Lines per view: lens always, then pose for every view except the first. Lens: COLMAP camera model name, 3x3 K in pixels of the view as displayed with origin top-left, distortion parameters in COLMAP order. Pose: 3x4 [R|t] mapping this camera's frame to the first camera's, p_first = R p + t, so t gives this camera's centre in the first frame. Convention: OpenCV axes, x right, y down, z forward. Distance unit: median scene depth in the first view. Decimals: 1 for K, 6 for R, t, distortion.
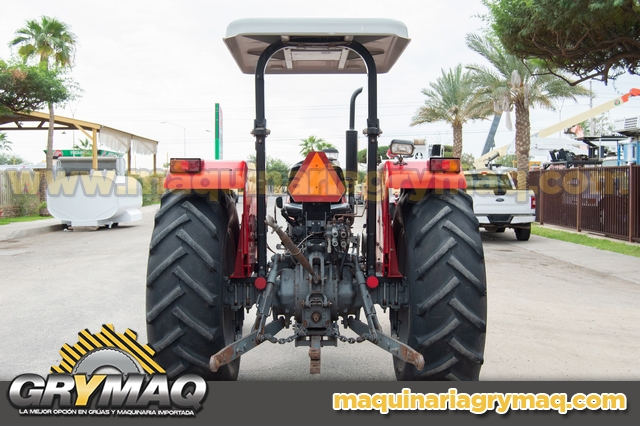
lens RADIAL K [[727.3, 0, 320.0], [0, 727.3, 213.0], [0, 0, 1]] dist [-0.185757, -0.001410]
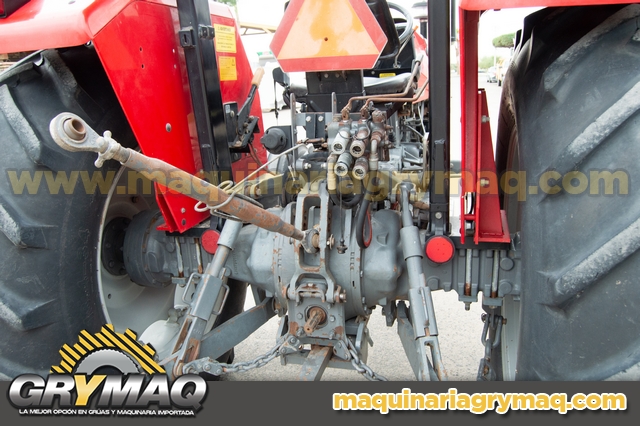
lens RADIAL K [[504.0, 0, 320.0], [0, 504.0, 213.0], [0, 0, 1]] dist [-0.077256, -0.001843]
pose [[0.960367, 0.025893, -0.277533, 0.062138], [0.039886, 0.972664, 0.228766, -0.000222], [0.275870, -0.230769, 0.933082, 0.497505]]
